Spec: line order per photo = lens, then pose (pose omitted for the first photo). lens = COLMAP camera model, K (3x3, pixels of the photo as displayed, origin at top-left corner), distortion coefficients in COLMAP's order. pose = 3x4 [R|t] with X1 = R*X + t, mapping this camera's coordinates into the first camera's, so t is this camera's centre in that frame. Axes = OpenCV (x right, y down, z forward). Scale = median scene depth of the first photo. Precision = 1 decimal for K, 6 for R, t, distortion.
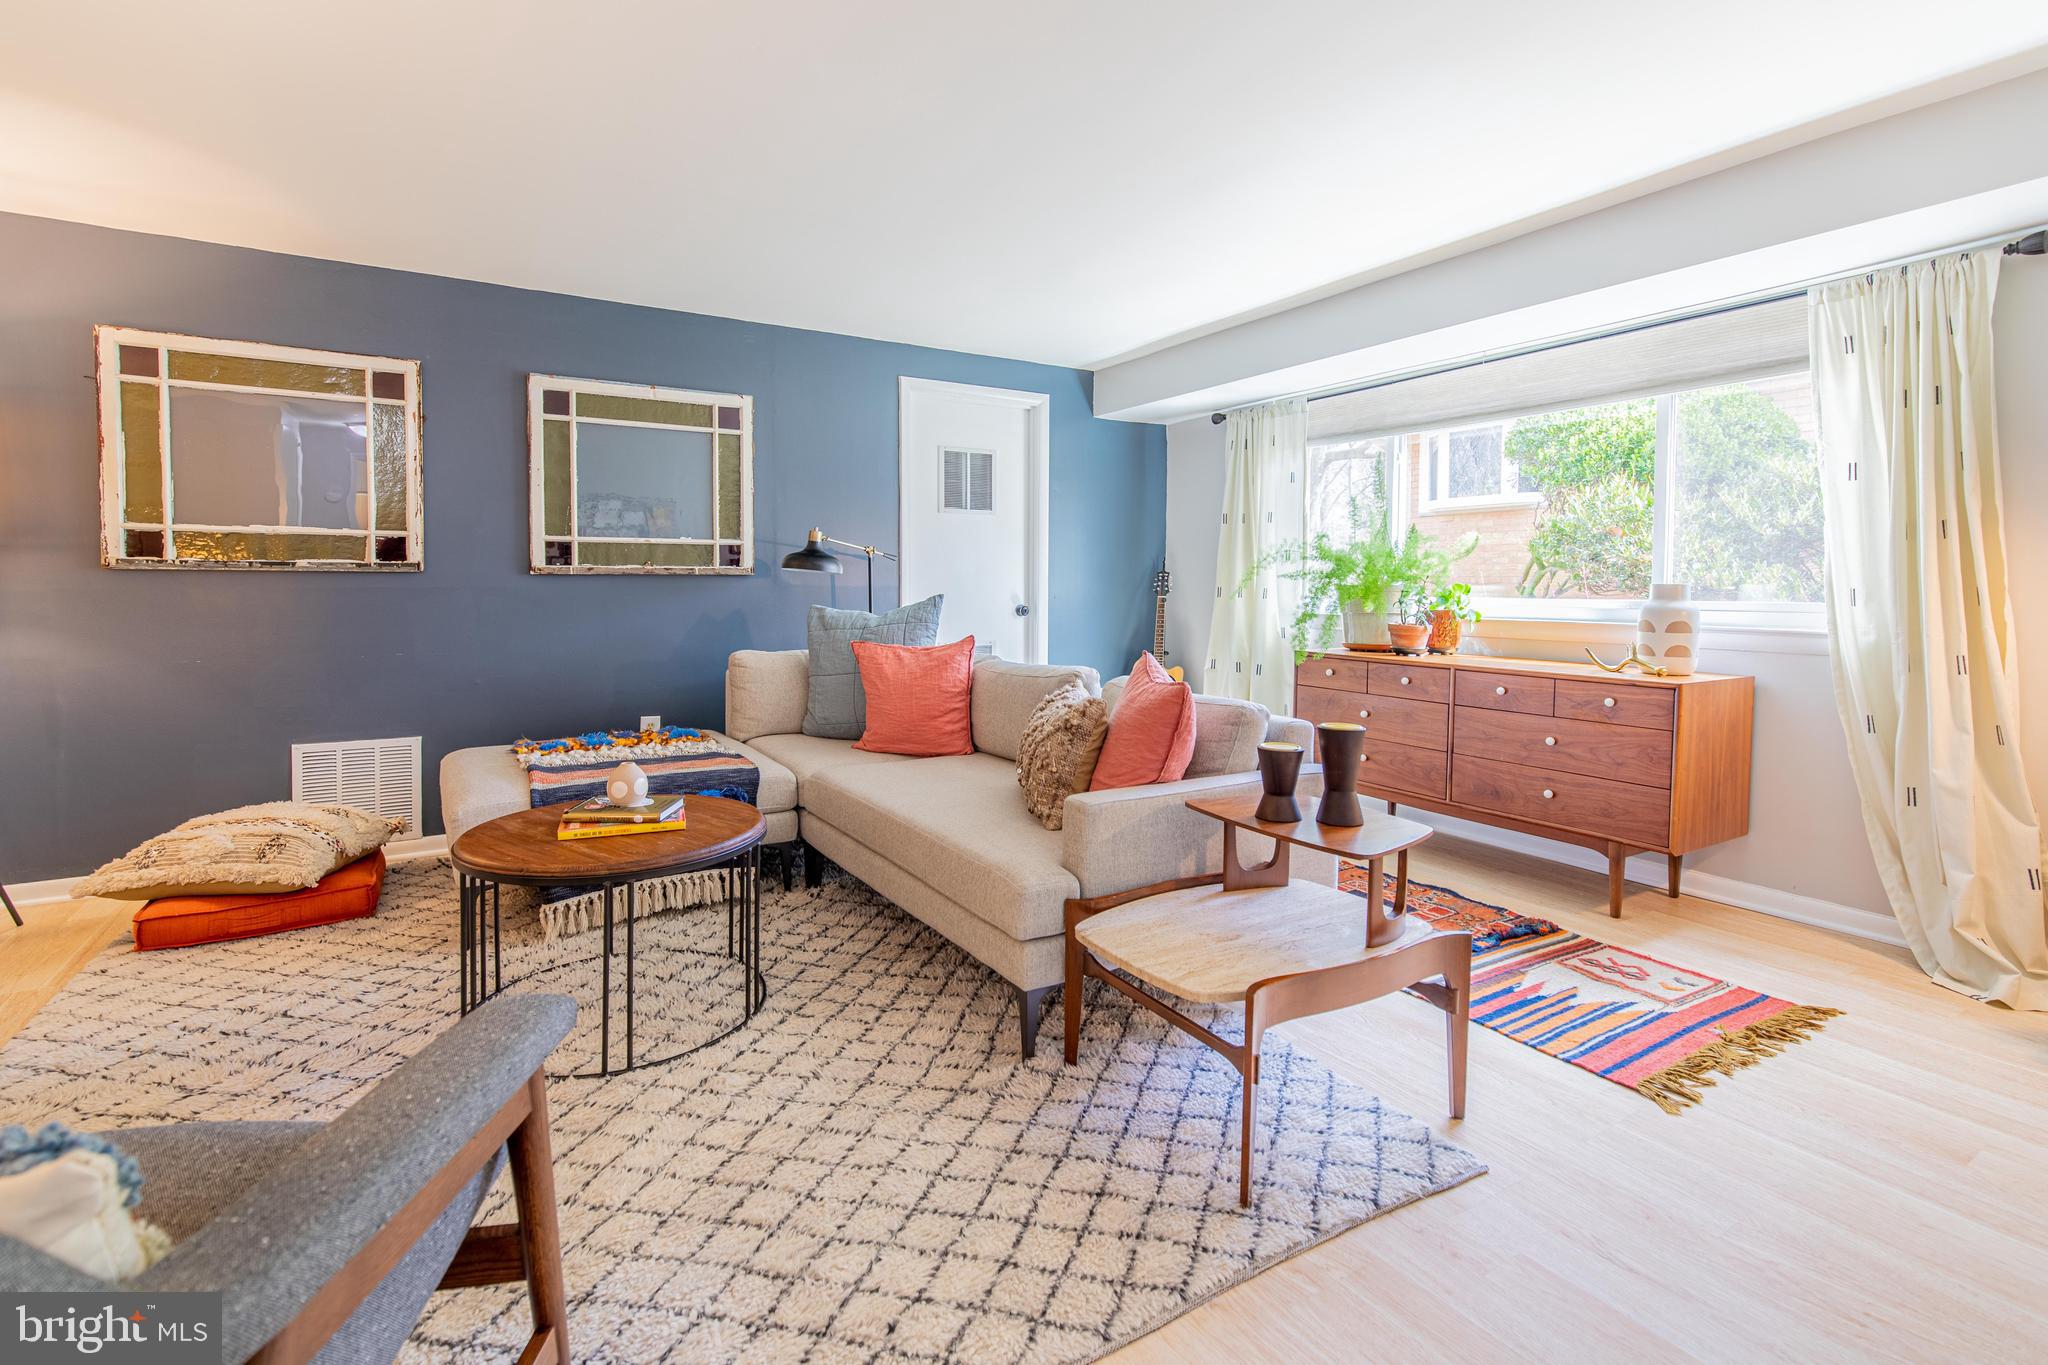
lens RADIAL K [[959.2, 0, 1021.8], [0, 959.2, 615.3], [0, 0, 1]] dist [0.001197, -0.002636]
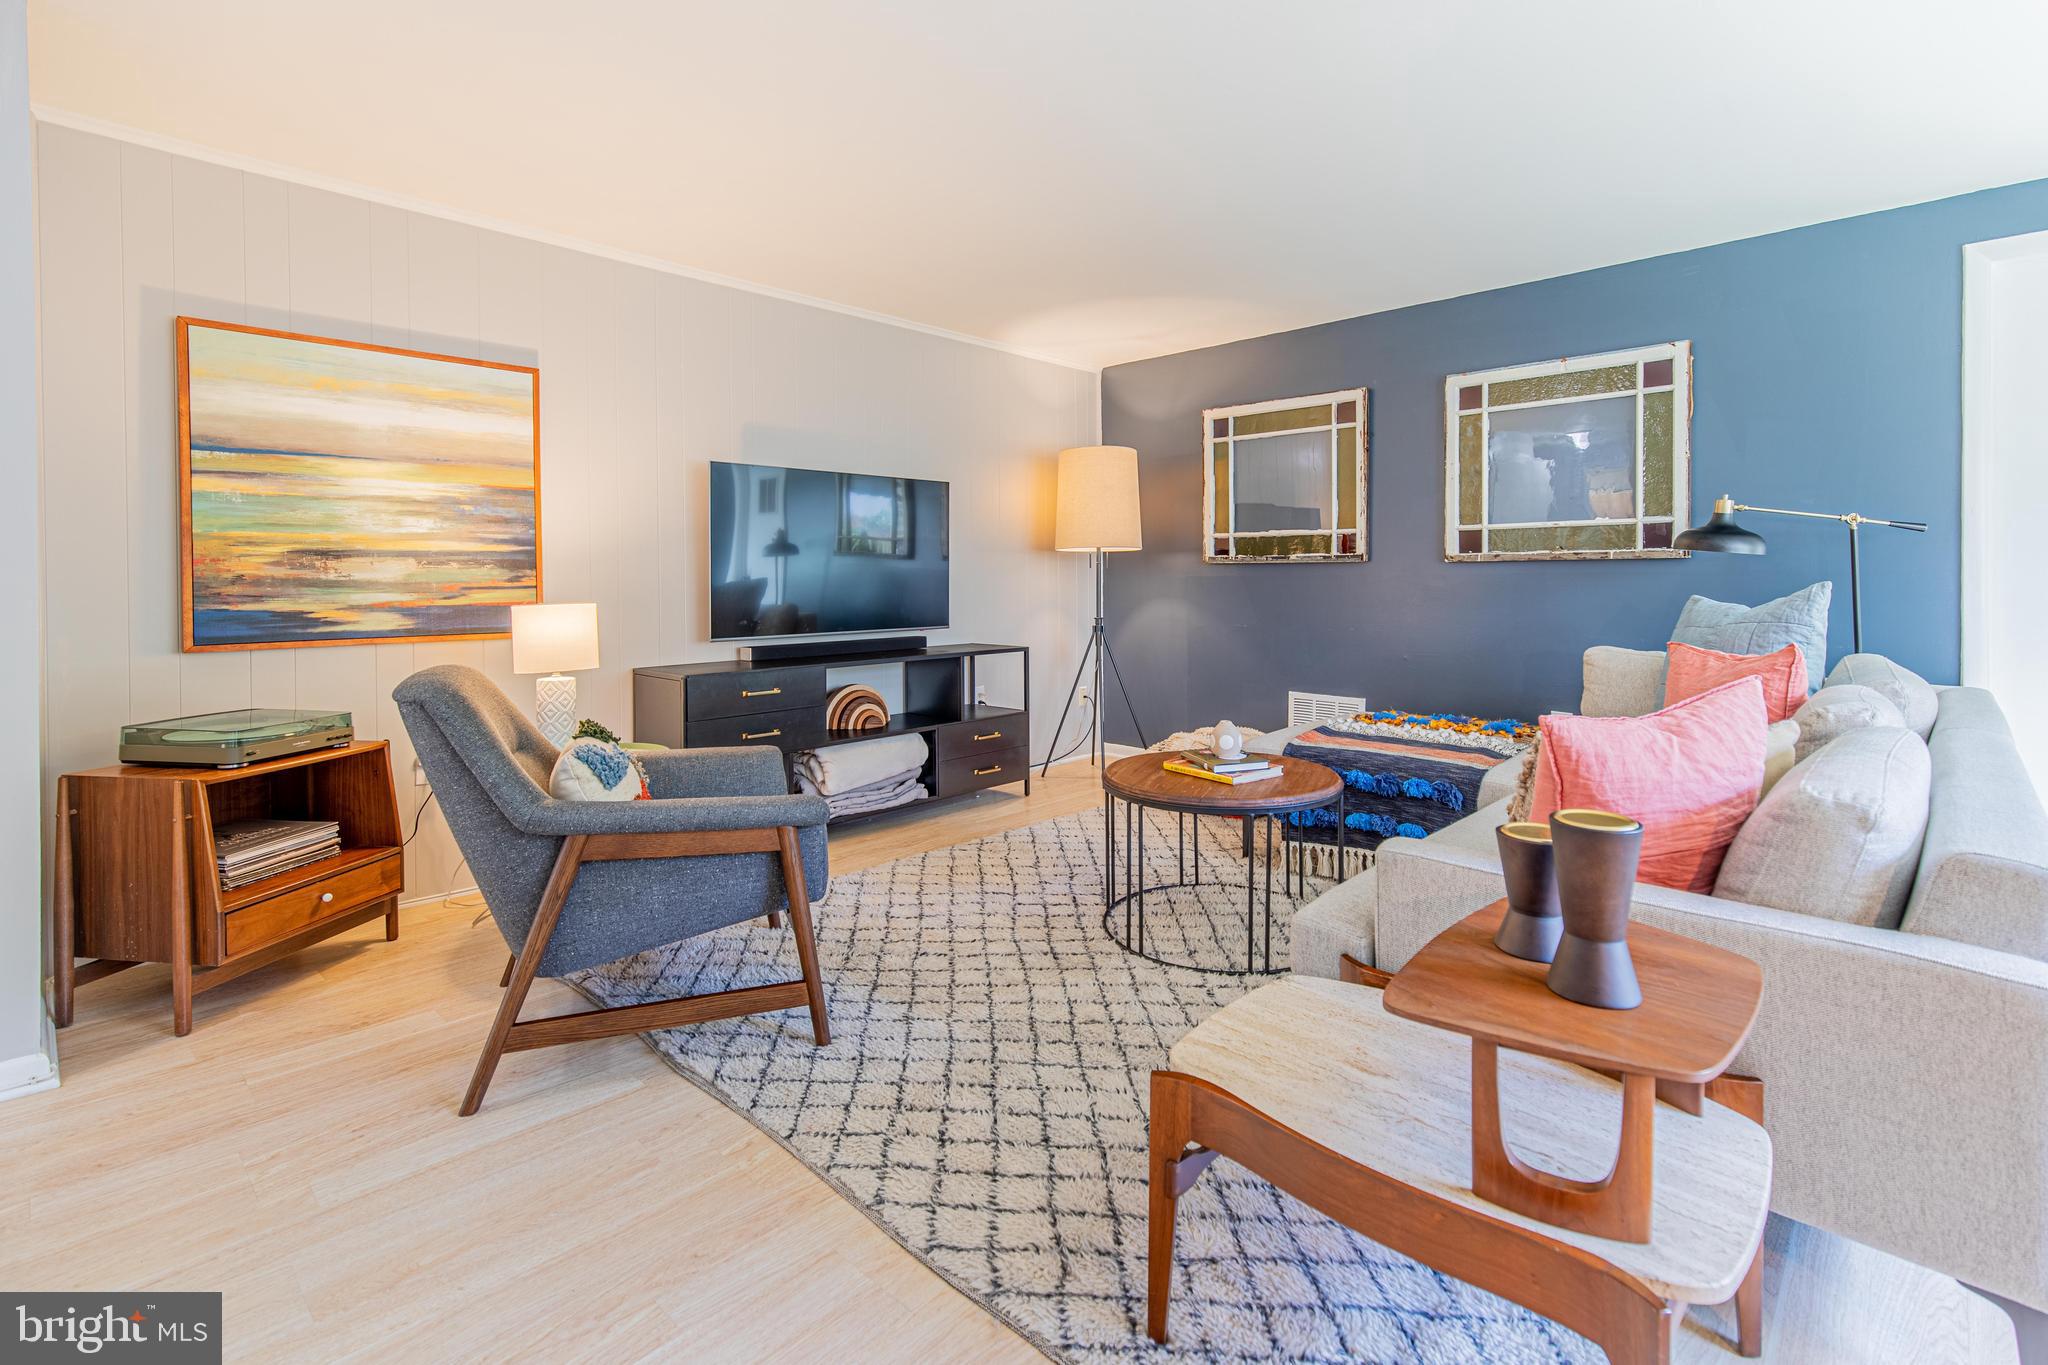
lens RADIAL K [[959.2, 0, 1036.1], [0, 959.2, 579.9], [0, 0, 1]] dist [0.001197, -0.002636]
pose [[0.246916, 0.001597, -0.969036, 0.415725], [-0.023738, 0.999709, -0.004401, -0.007139], [0.968746, 0.024089, 0.246882, 0.288126]]
